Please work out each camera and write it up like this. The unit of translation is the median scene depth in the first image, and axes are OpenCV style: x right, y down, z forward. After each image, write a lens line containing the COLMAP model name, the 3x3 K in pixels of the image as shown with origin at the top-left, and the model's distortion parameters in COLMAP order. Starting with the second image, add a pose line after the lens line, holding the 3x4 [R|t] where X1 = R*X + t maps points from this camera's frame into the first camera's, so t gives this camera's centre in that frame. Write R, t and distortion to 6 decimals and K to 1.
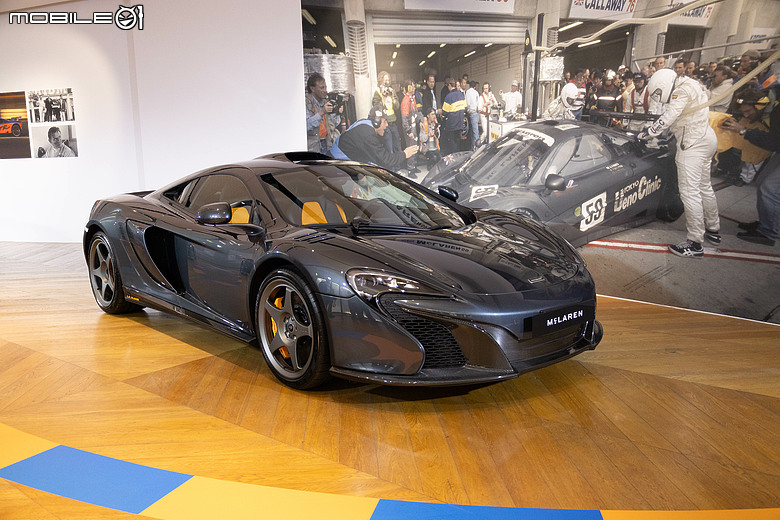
lens RADIAL K [[684.6, 0, 384.8], [0, 684.6, 261.9], [0, 0, 1]] dist [-0.020251, 0.007360]
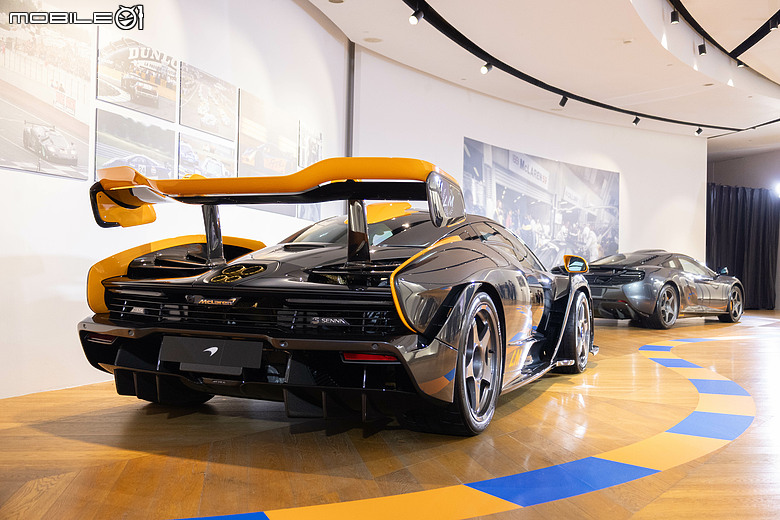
lens RADIAL K [[810.8, 0, 390.4], [0, 810.8, 260.4], [0, 0, 1]] dist [-0.017973, 0.000000]
pose [[-0.086978, 0.039154, 0.995440, -2.422061], [0.133616, 0.990657, -0.027291, -0.143615], [-0.987209, 0.130633, -0.091397, 1.828484]]
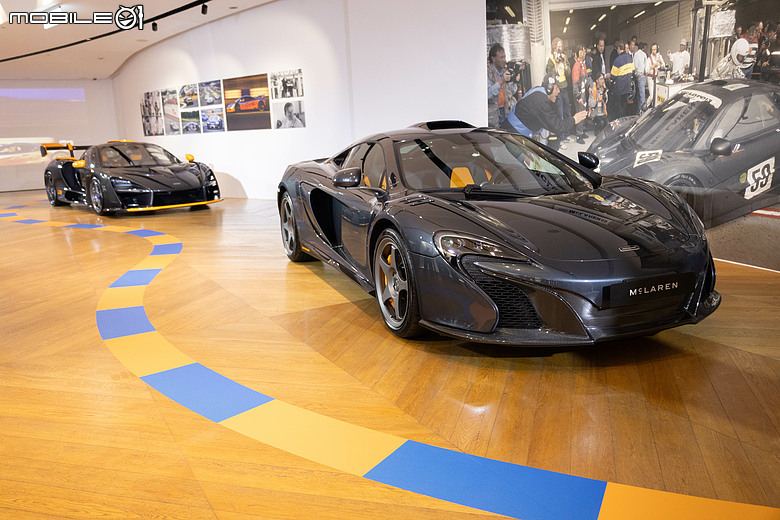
lens RADIAL K [[631.7, 0, 394.4], [0, 631.7, 260.2], [0, 0, 1]] dist [-0.000809, -0.001935]
pose [[0.941590, 0.050866, -0.332897, 0.125565], [-0.030336, 0.997320, 0.066584, -0.004503], [0.335392, -0.052596, 0.940609, 0.019478]]
